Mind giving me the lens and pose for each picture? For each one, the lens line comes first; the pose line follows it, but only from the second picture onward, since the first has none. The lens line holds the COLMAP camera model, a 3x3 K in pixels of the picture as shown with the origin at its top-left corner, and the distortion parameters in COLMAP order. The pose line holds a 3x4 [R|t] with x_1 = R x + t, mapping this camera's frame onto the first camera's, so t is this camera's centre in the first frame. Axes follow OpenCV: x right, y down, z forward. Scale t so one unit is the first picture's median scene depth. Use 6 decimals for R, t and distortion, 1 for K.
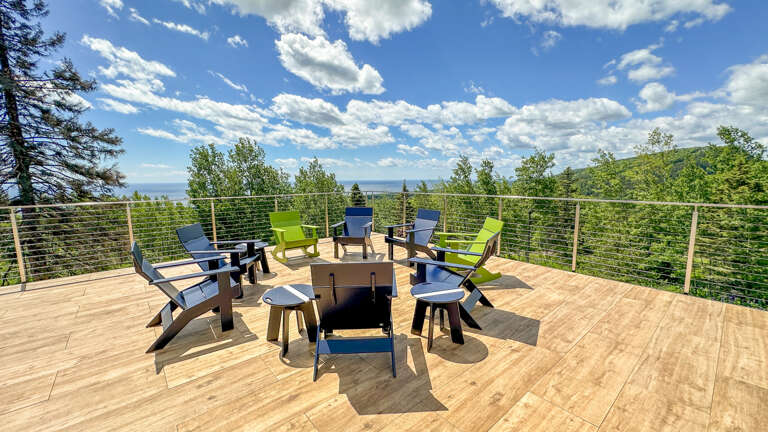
lens RADIAL K [[309.9, 0, 389.2], [0, 309.9, 215.0], [0, 0, 1]] dist [-0.001675, 0.000757]
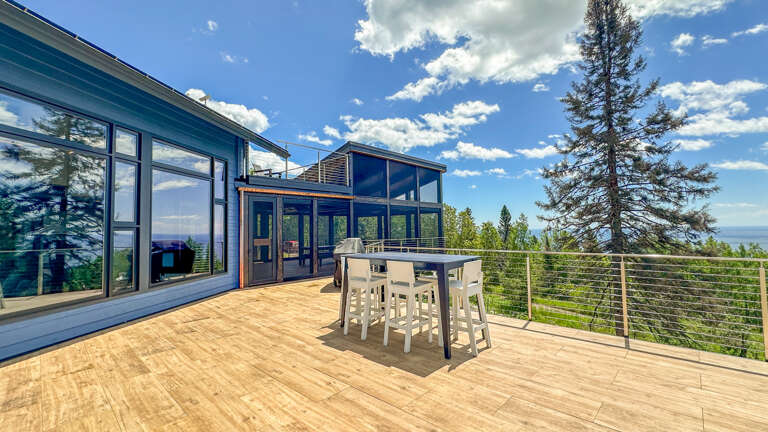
lens RADIAL K [[309.9, 0, 387.3], [0, 309.9, 214.6], [0, 0, 1]] dist [-0.001675, 0.000757]
pose [[0.125773, -0.040579, -0.991229, -0.179909], [-0.100984, 0.993449, -0.053484, -0.008371], [0.986906, 0.106825, 0.120852, 0.059600]]
